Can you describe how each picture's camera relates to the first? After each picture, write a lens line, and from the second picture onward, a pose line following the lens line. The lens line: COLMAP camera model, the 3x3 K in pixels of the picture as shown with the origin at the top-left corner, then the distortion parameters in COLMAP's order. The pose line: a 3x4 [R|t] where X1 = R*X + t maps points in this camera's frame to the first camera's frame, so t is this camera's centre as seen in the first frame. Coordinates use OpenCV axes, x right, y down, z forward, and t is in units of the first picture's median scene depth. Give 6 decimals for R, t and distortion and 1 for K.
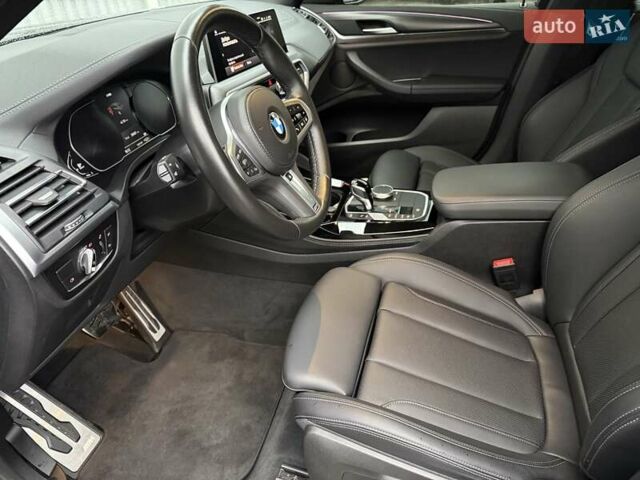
lens RADIAL K [[464.1, 0, 321.5], [0, 464.1, 243.7], [0, 0, 1]] dist [0.049154, -0.075033]
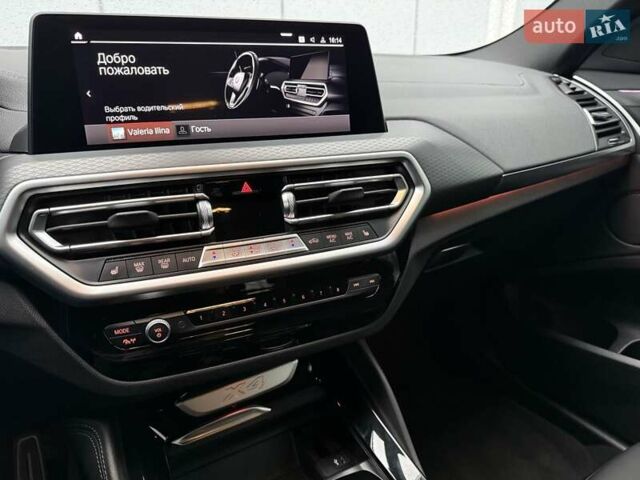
lens RADIAL K [[464.1, 0, 316.0], [0, 464.1, 251.7], [0, 0, 1]] dist [0.049154, -0.075033]
pose [[0.727216, 0.276530, -0.628242, 0.178783], [-0.386233, 0.921468, -0.041483, -0.291846], [0.567433, 0.272815, 0.776911, 0.722932]]
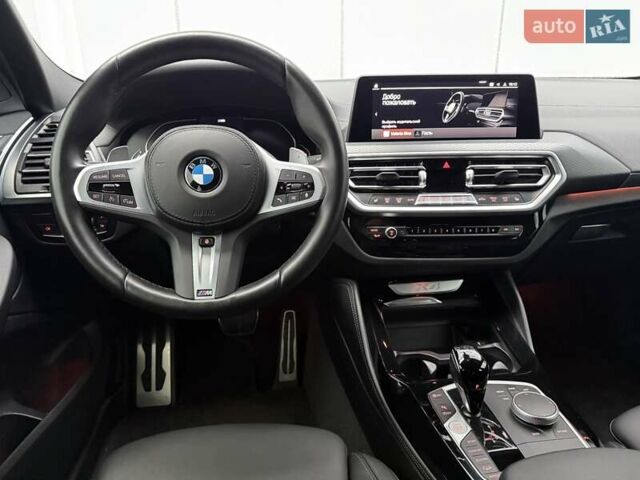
lens RADIAL K [[464.1, 0, 313.3], [0, 464.1, 249.1], [0, 0, 1]] dist [0.049154, -0.075033]
pose [[0.385284, 0.352145, -0.852965, 0.443916], [-0.497500, 0.857758, 0.129403, -0.218221], [0.777206, 0.374494, 0.505673, 0.512117]]
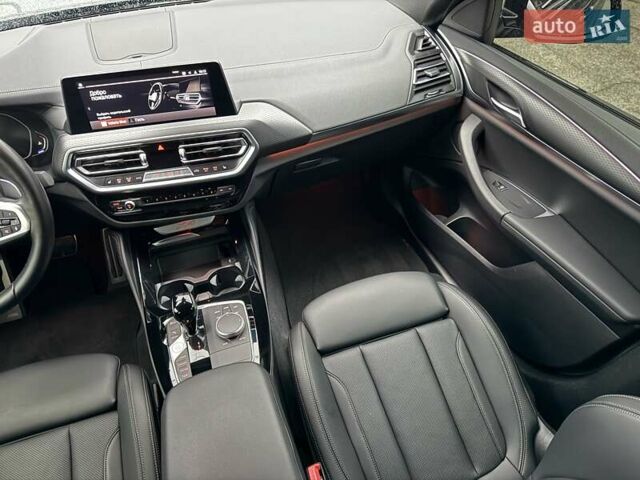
lens RADIAL K [[464.1, 0, 319.7], [0, 464.1, 245.4], [0, 0, 1]] dist [0.049154, -0.075033]
pose [[0.553650, 0.602513, -0.574848, 0.629405], [-0.431916, 0.797958, 0.420372, -0.664144], [0.711984, 0.015547, 0.702024, 0.585525]]
